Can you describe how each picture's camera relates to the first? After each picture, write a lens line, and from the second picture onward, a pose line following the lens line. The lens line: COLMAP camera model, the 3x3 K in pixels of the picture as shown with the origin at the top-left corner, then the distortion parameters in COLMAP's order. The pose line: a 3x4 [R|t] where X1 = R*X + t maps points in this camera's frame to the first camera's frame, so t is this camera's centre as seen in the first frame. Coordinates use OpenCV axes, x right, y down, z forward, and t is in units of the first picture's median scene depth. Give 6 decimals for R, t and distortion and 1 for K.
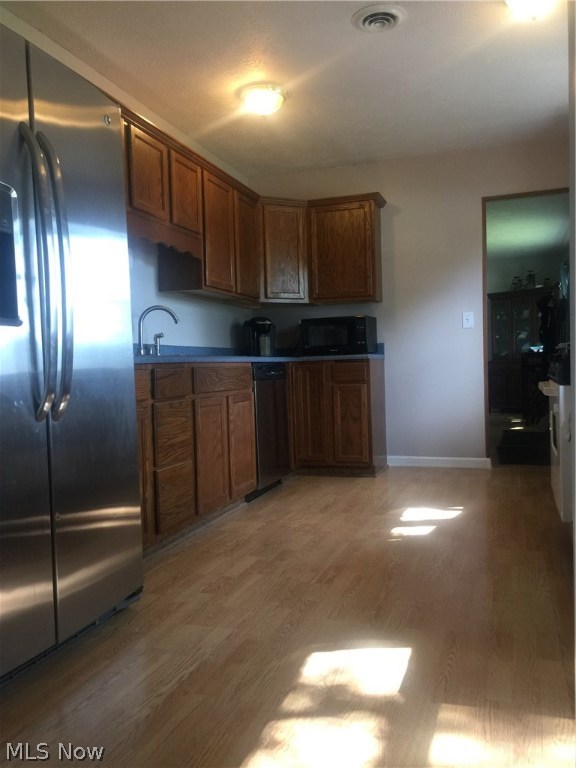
lens RADIAL K [[648.5, 0, 288.7], [0, 648.5, 384.0], [0, 0, 1]] dist [0.037776, -0.045101]
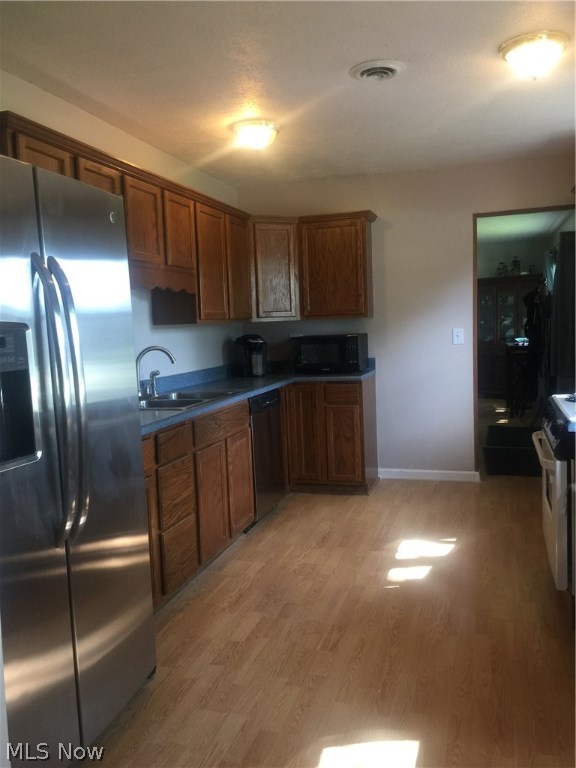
lens RADIAL K [[648.5, 0, 286.0], [0, 648.5, 383.5], [0, 0, 1]] dist [0.037776, -0.045101]
pose [[0.999632, -0.011690, 0.024493, -0.023311], [0.010141, 0.997999, 0.062417, -0.123138], [-0.025173, -0.062146, 0.997750, -0.006151]]
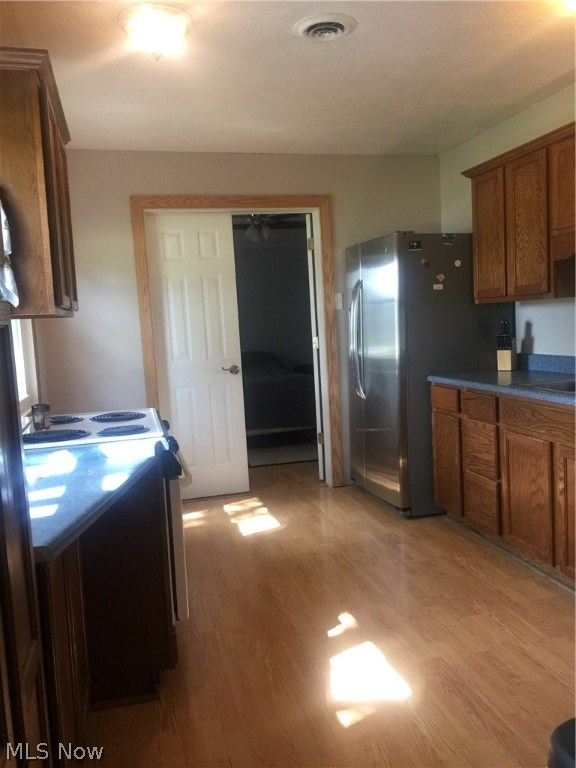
lens RADIAL K [[648.5, 0, 288.8], [0, 648.5, 381.4], [0, 0, 1]] dist [0.037776, -0.045101]
pose [[-0.838813, 0.121013, -0.530800, 0.564709], [0.057292, 0.989190, 0.134982, -0.174949], [0.541397, 0.082814, -0.836679, 1.404058]]
